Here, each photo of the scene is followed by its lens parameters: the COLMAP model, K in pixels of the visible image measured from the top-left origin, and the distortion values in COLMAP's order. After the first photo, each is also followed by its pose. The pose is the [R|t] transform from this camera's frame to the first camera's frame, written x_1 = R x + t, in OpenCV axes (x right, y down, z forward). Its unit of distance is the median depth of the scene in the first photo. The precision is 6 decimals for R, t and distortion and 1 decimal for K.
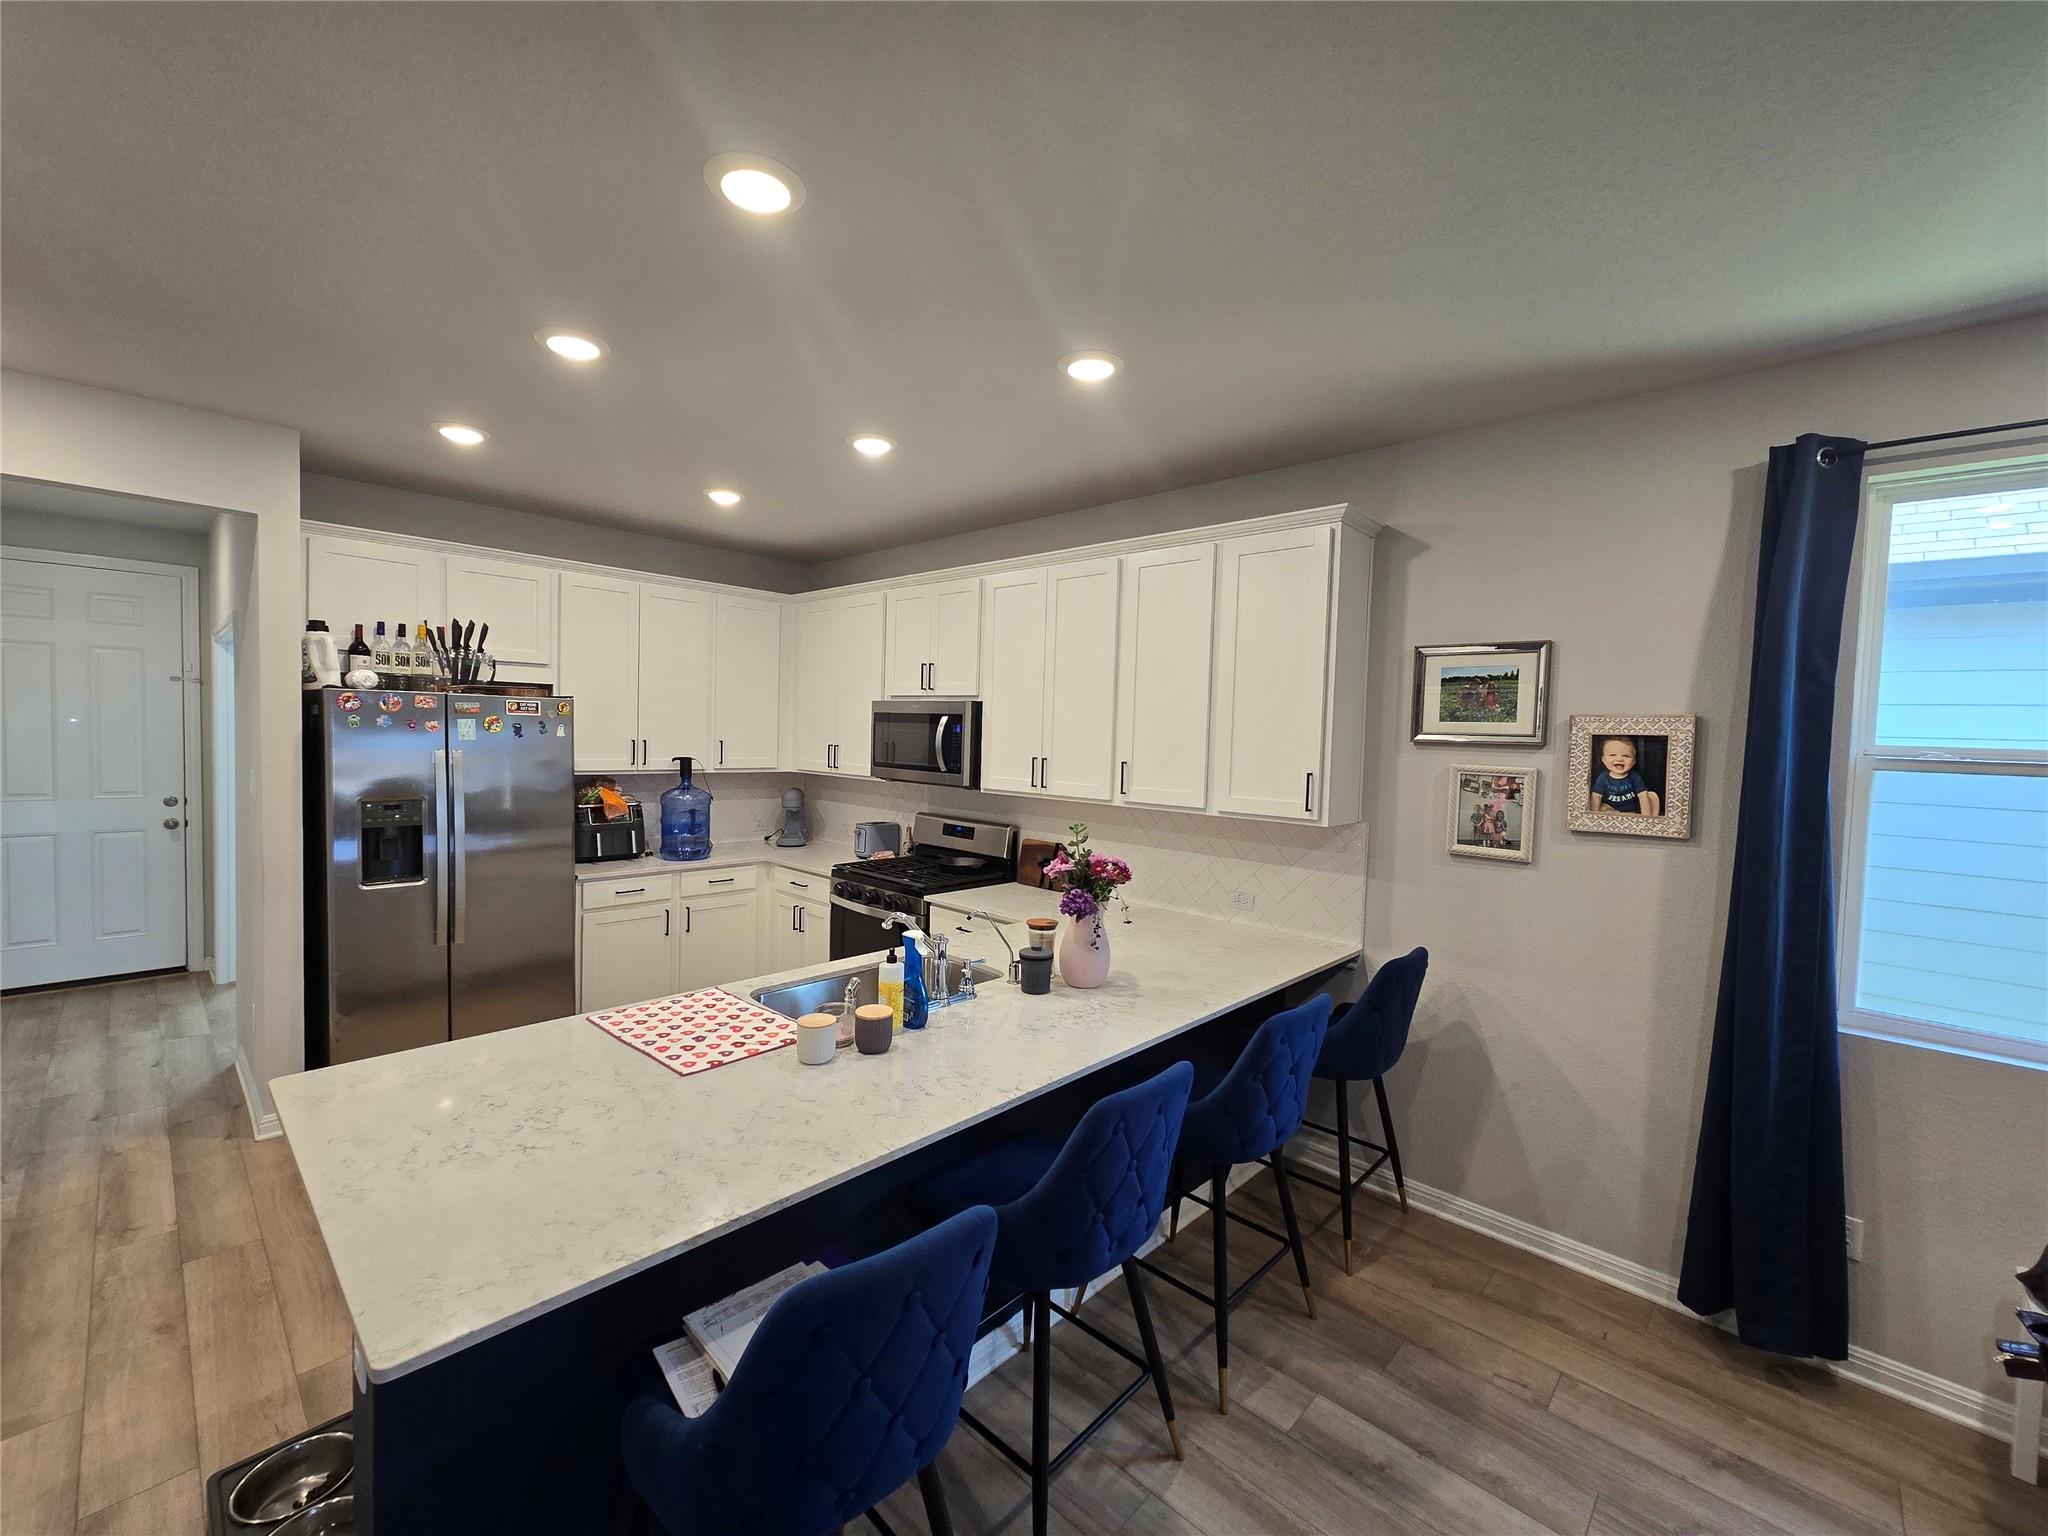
lens RADIAL K [[838.5, 0, 1029.8], [0, 838.5, 772.7], [0, 0, 1]] dist [-0.001849, 0.000858]
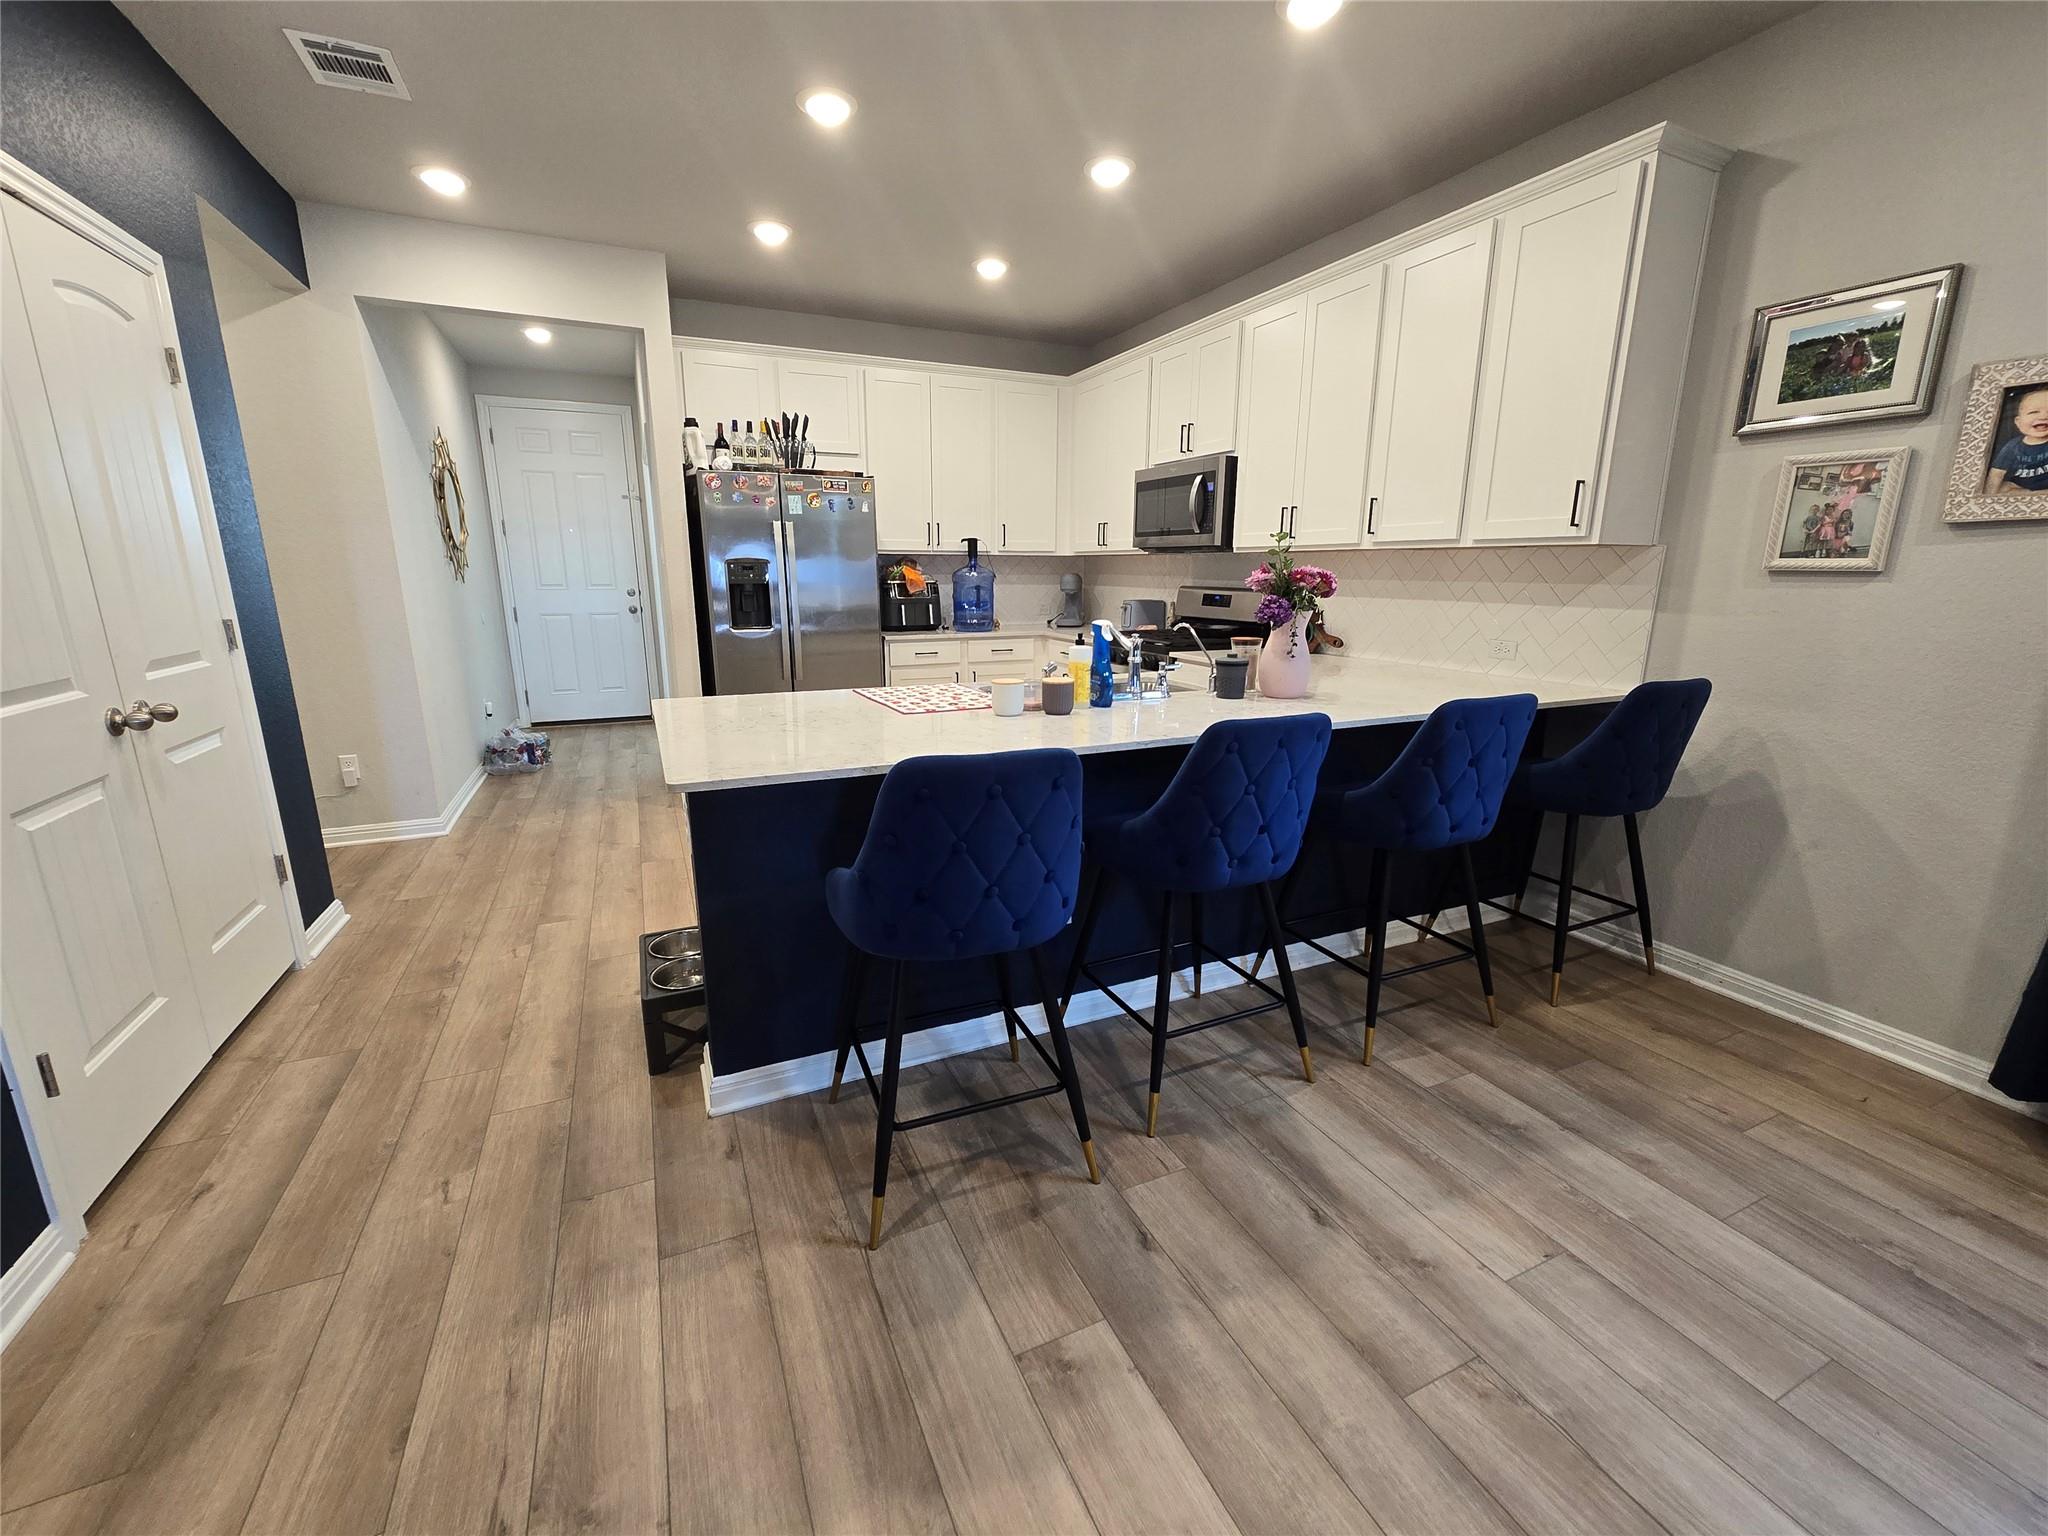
lens RADIAL K [[838.5, 0, 1021.0], [0, 838.5, 763.1], [0, 0, 1]] dist [-0.001849, 0.000858]
pose [[0.925552, 0.060882, -0.373695, 0.138719], [0.008044, 0.983602, 0.180171, 0.126474], [0.378536, -0.169763, 0.909885, -0.062591]]
